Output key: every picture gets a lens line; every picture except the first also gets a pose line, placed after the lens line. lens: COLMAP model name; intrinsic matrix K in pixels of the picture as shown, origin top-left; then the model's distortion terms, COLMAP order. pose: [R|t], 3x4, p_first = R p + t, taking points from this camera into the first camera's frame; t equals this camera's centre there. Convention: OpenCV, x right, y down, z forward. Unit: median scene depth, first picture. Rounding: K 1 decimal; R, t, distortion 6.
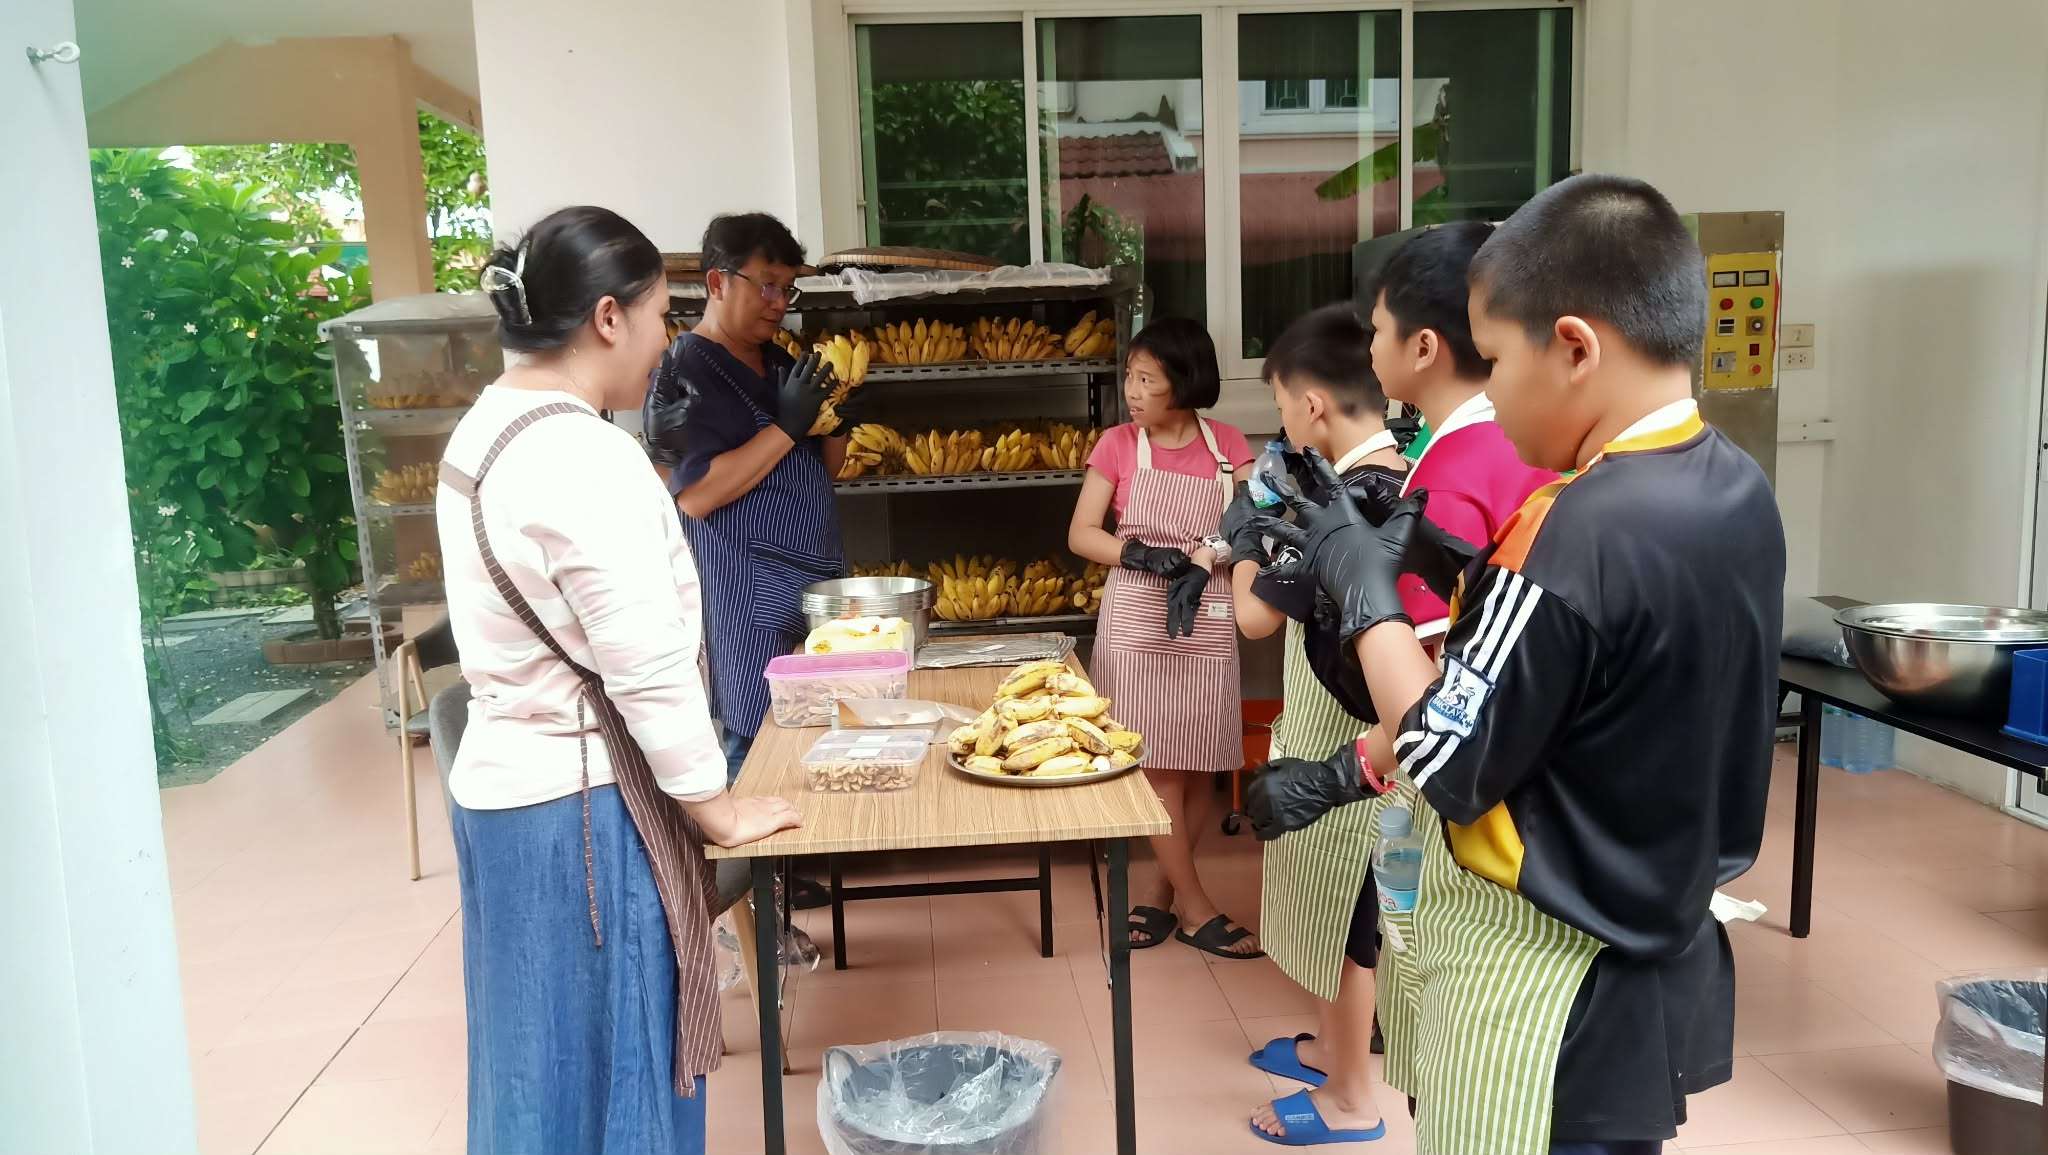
lens RADIAL K [[1553.8, 0, 1024.0], [0, 1553.8, 577.5], [0, 0, 1]] dist [0.035275, -0.001238]
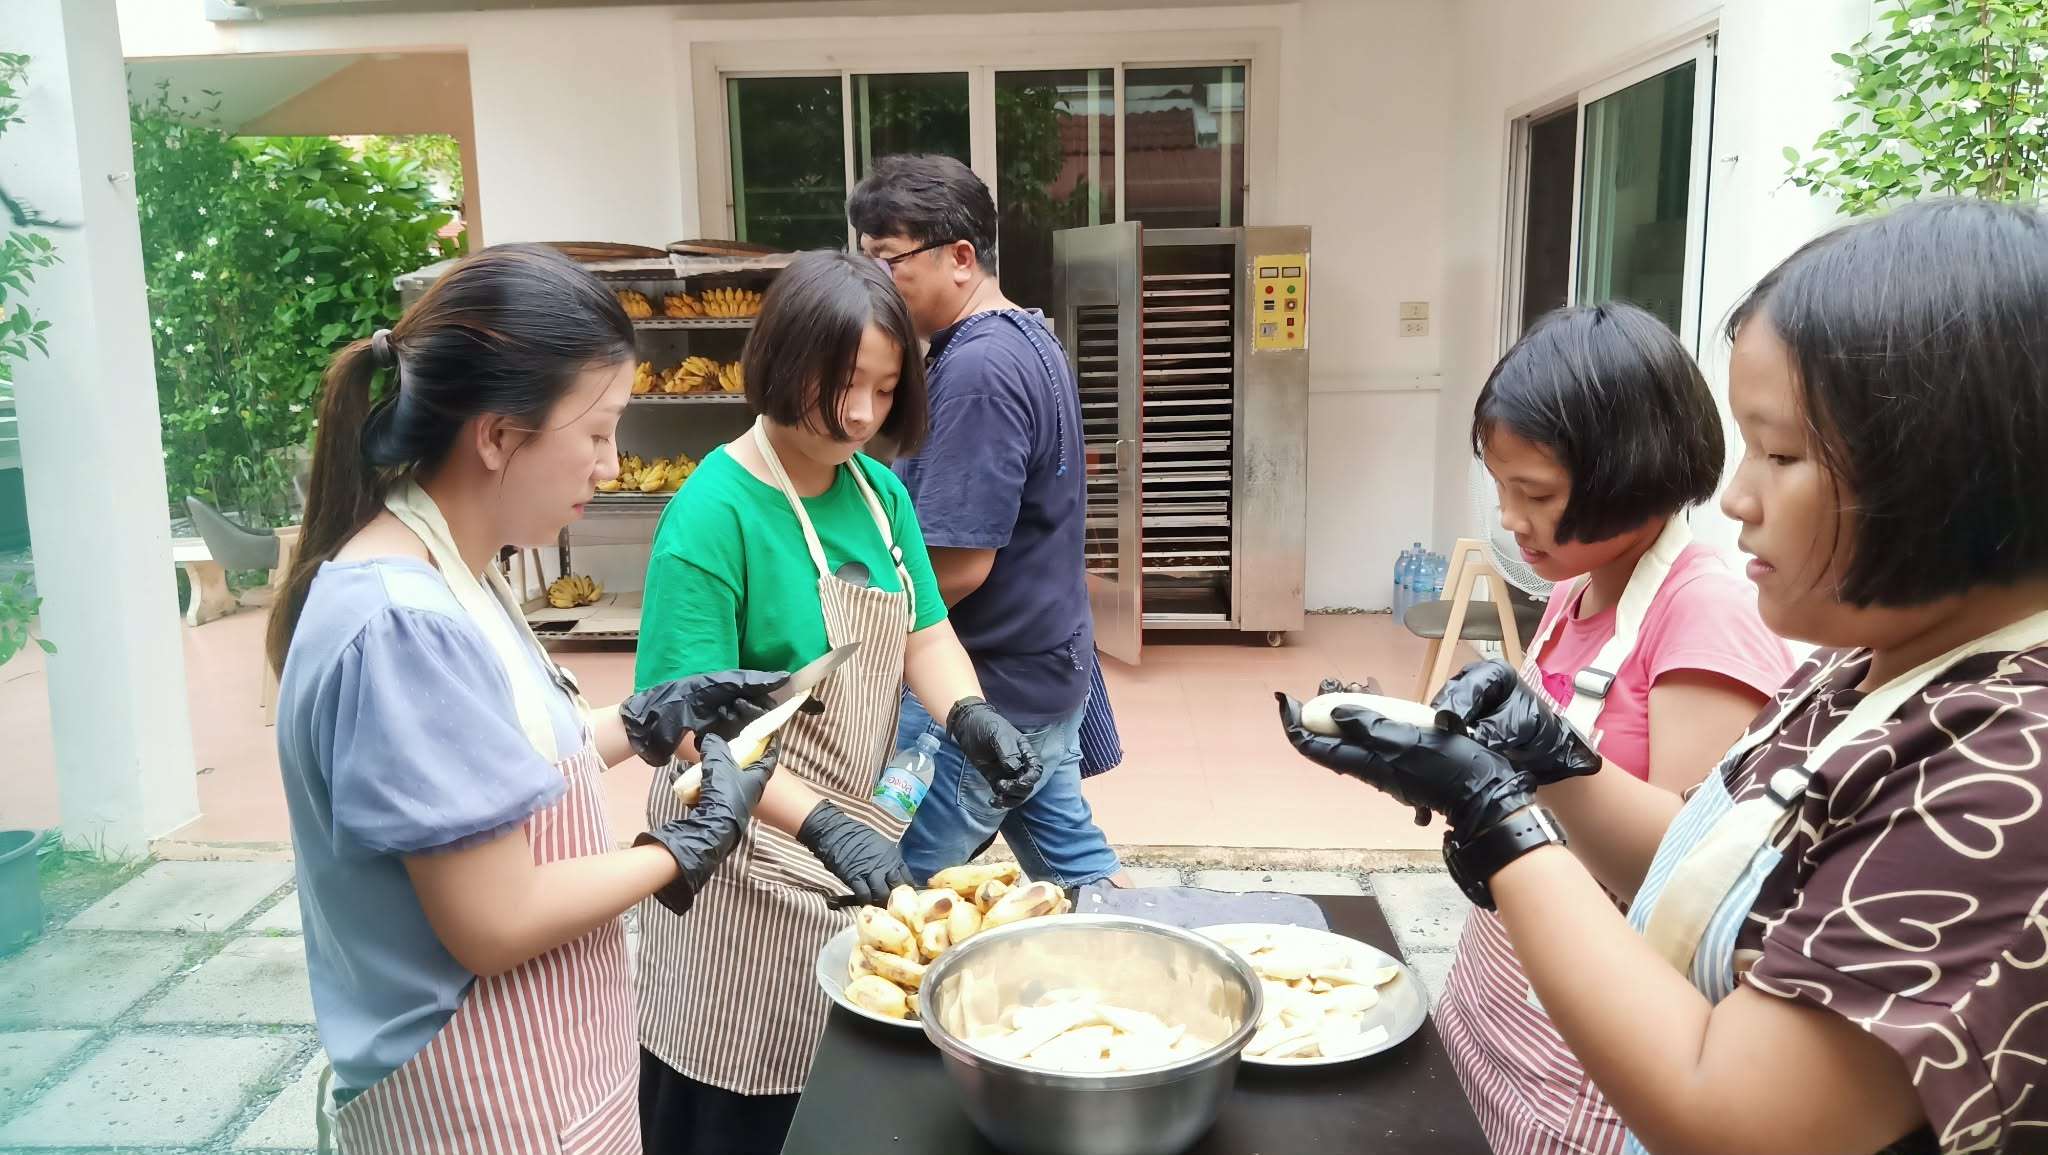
lens RADIAL K [[1553.8, 0, 1024.0], [0, 1553.8, 577.5], [0, 0, 1]] dist [0.035275, -0.001238]
pose [[0.991511, 0.042953, -0.122719, 0.358002], [-0.038831, 0.998605, 0.035783, 0.042243], [0.124085, -0.030714, 0.991796, -0.404111]]
